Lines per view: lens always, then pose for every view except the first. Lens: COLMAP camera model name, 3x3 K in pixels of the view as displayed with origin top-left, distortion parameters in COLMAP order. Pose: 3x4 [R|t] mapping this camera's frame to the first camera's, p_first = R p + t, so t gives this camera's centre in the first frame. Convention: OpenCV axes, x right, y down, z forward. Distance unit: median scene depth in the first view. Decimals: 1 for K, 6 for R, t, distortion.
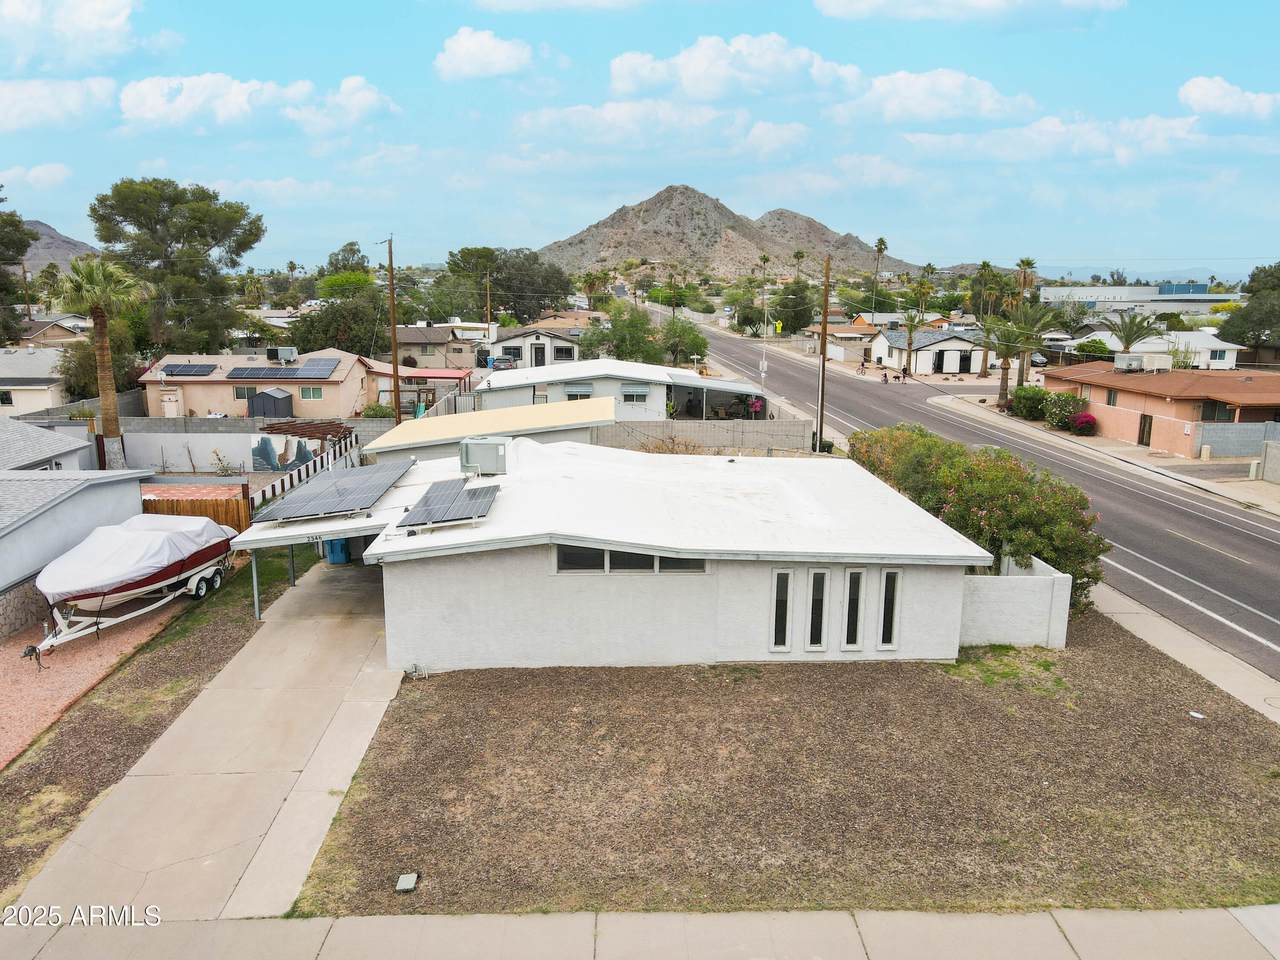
lens RADIAL K [[928.9, 0, 640.0], [0, 928.9, 480.0], [0, 0, 1]] dist [-0.002987, 0.036896]
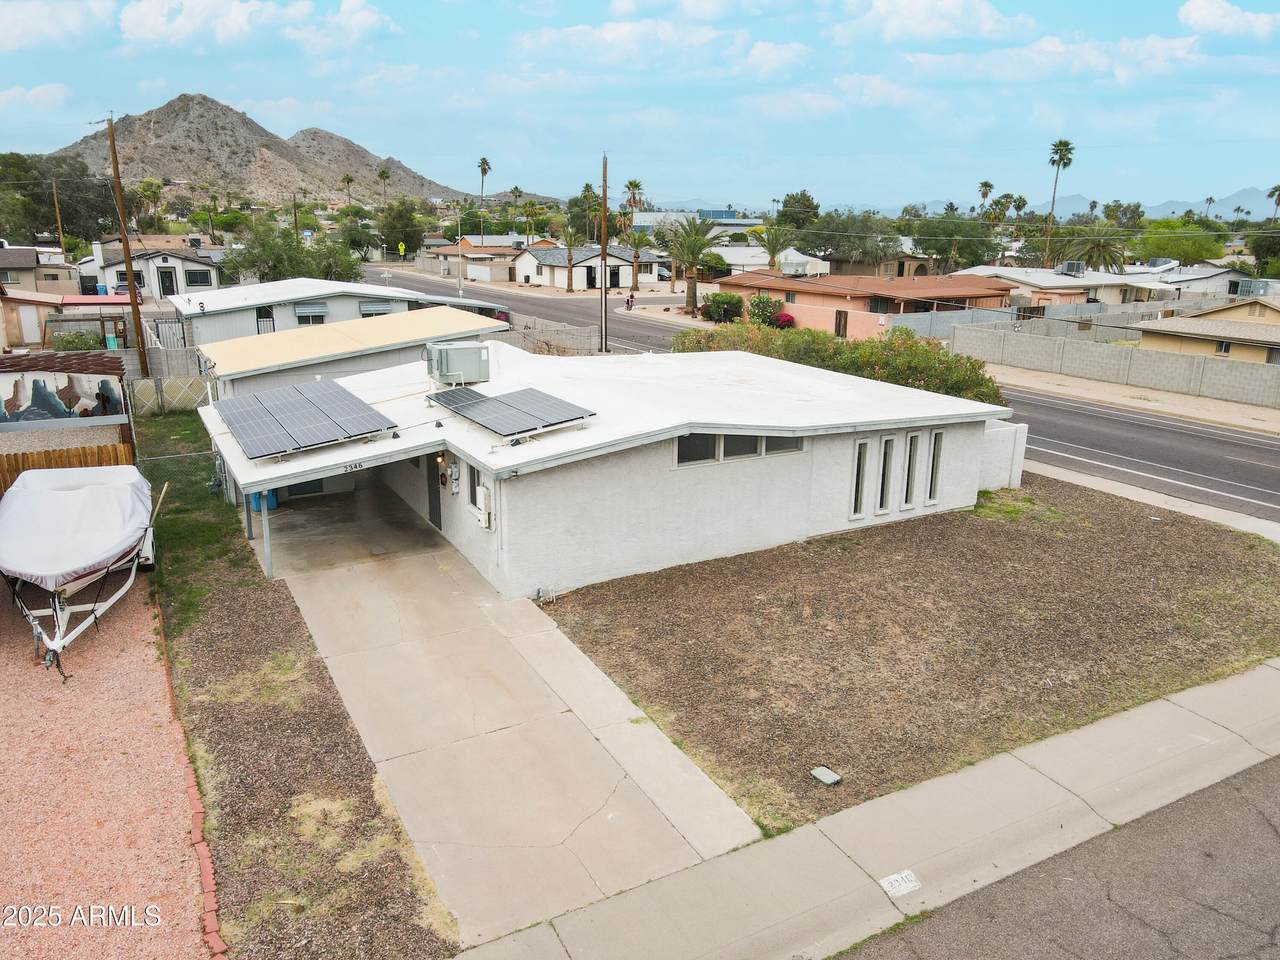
lens RADIAL K [[928.9, 0, 640.0], [0, 928.9, 480.0], [0, 0, 1]] dist [-0.002987, 0.036896]
pose [[0.896488, -0.119582, 0.426626, -0.512416], [0.087442, 0.991703, 0.094226, 0.020742], [-0.434354, -0.047168, 0.899506, 0.164989]]
